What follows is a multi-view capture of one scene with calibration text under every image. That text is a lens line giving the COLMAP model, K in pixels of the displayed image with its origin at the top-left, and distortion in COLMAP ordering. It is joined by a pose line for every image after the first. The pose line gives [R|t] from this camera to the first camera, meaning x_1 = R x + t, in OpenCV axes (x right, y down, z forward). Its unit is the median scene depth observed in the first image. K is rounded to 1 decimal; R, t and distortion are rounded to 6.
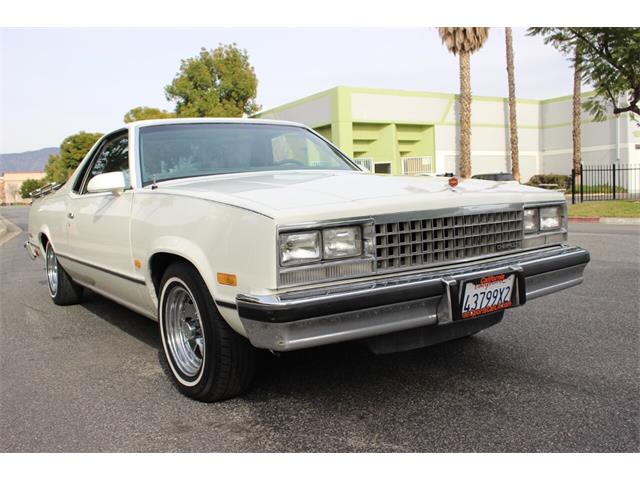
lens RADIAL K [[647.5, 0, 320.0], [0, 647.5, 240.0], [0, 0, 1]] dist [-0.135899, 0.140368]
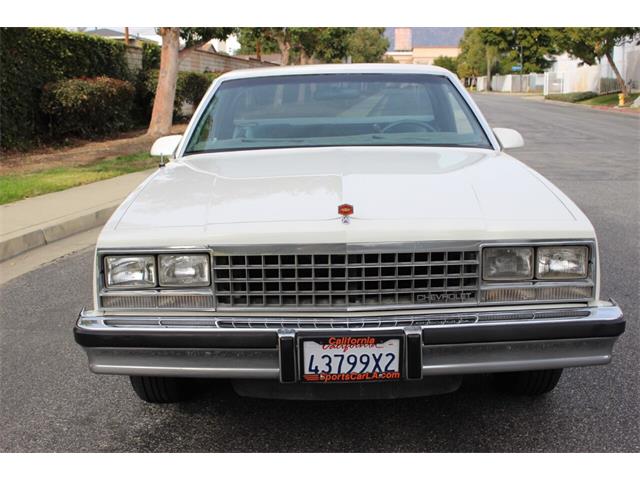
lens RADIAL K [[884.2, 0, 320.0], [0, 884.2, 240.0], [0, 0, 1]] dist [-0.018327, 0.017575]
pose [[0.807870, 0.139755, -0.572551, 0.840117], [-0.067927, 0.987083, 0.145095, -0.217405], [0.585433, -0.078326, 0.806928, 0.101986]]
